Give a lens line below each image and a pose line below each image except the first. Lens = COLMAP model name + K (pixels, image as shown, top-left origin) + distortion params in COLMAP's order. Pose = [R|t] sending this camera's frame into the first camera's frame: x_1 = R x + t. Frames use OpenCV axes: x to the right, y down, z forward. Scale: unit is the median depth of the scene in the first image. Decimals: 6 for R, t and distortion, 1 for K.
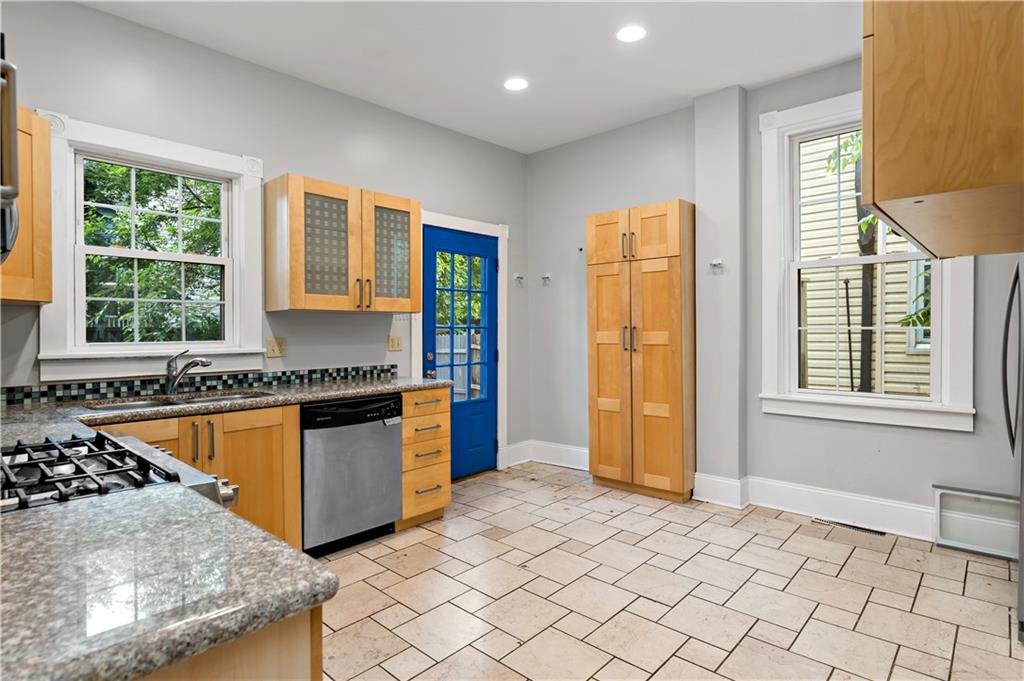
lens RADIAL K [[542.7, 0, 511.0], [0, 542.7, 345.8], [0, 0, 1]] dist [0.000781, -0.003572]
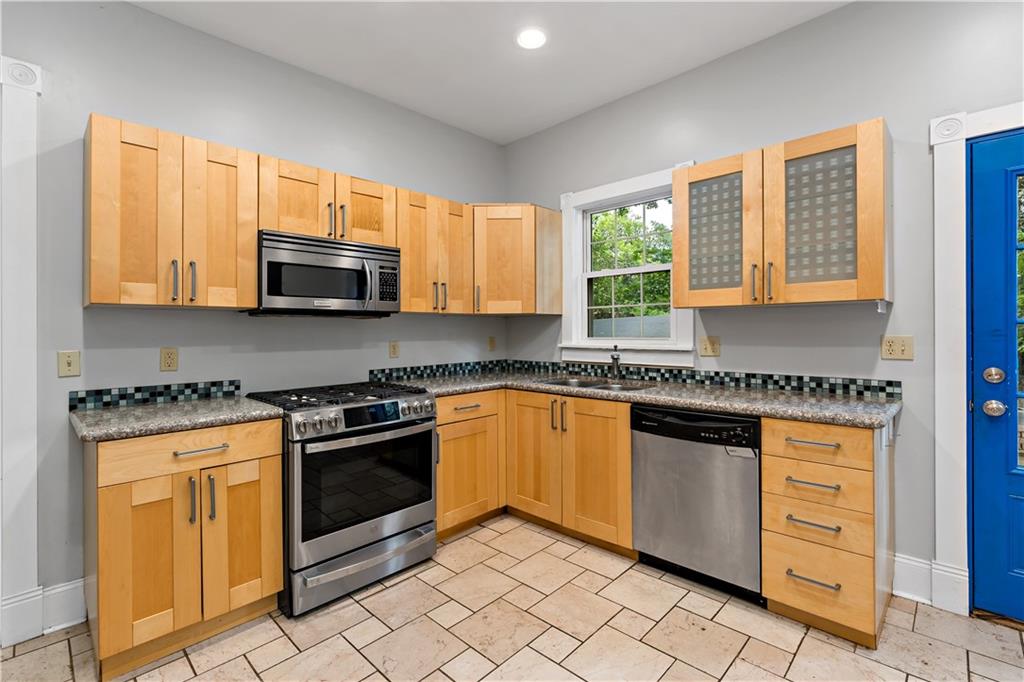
lens RADIAL K [[463.6, 0, 516.1], [0, 463.6, 329.4], [0, 0, 1]] dist [0.000923, -0.001363]
pose [[-0.018967, 0.010503, -0.999765, 0.411224], [-0.012772, 0.999861, 0.010746, -0.031882], [0.999739, 0.012973, -0.018830, 0.680721]]
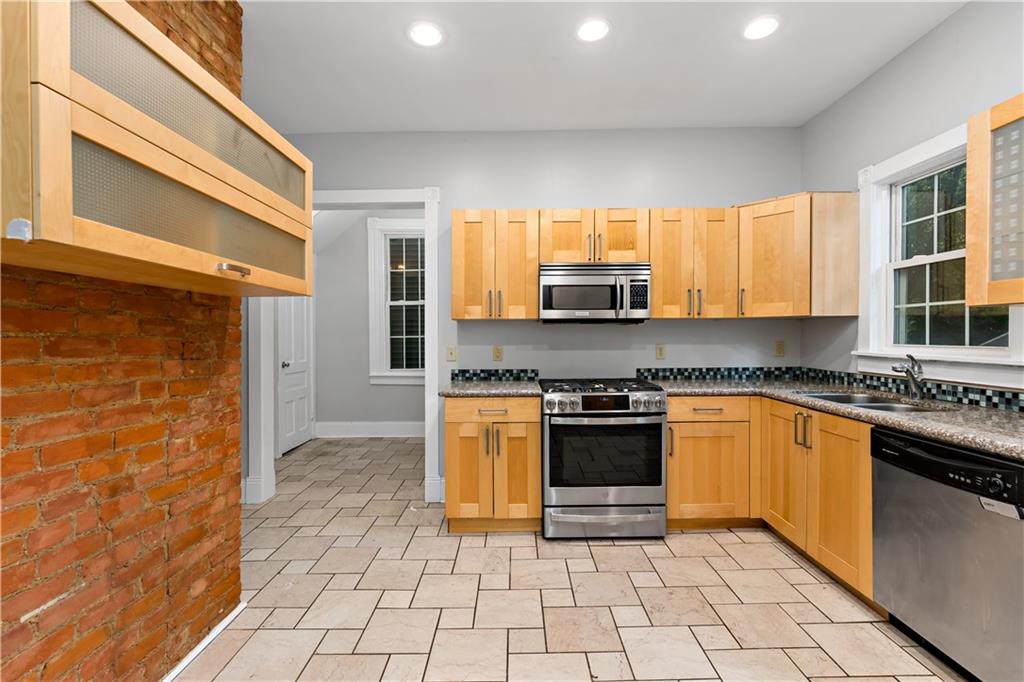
lens RADIAL K [[463.6, 0, 515.5], [0, 463.6, 341.0], [0, 0, 1]] dist [0.000923, -0.001363]
pose [[-0.735731, 0.026613, -0.676751, 0.425301], [0.000925, 0.999266, 0.038289, -0.042546], [0.677273, 0.027544, -0.735216, 0.977592]]
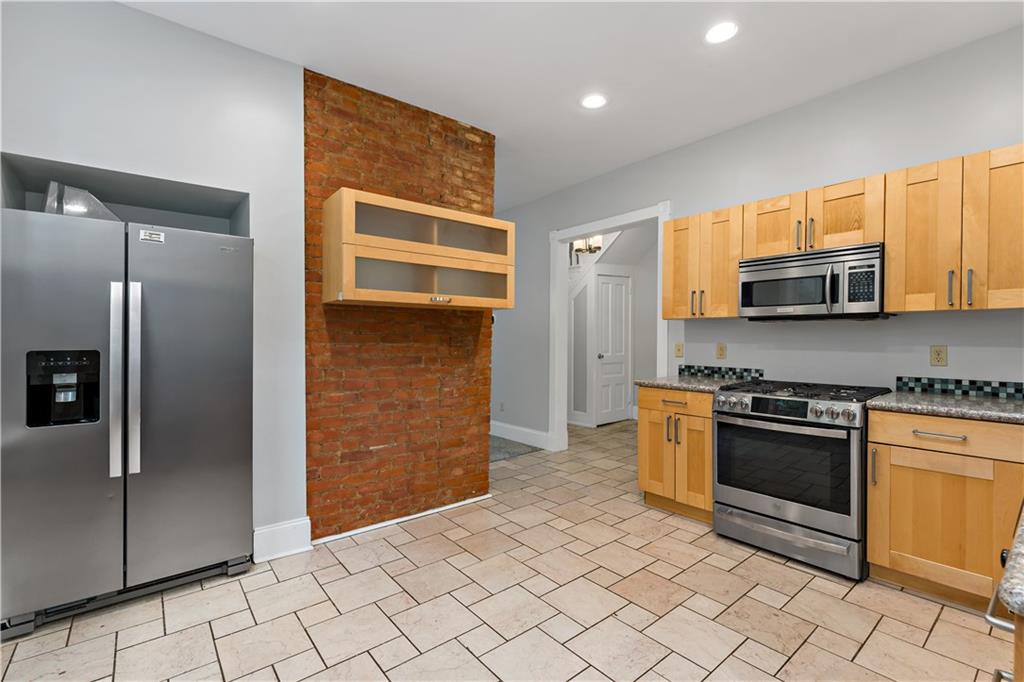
lens RADIAL K [[453.4, 0, 506.5], [0, 453.4, 338.9], [0, 0, 1]] dist [0.003916, 0.000240]
pose [[-0.989641, 0.016349, 0.142628, 0.062105], [0.020693, 0.999364, 0.029031, -0.043488], [-0.142062, 0.031682, -0.989351, 1.297293]]
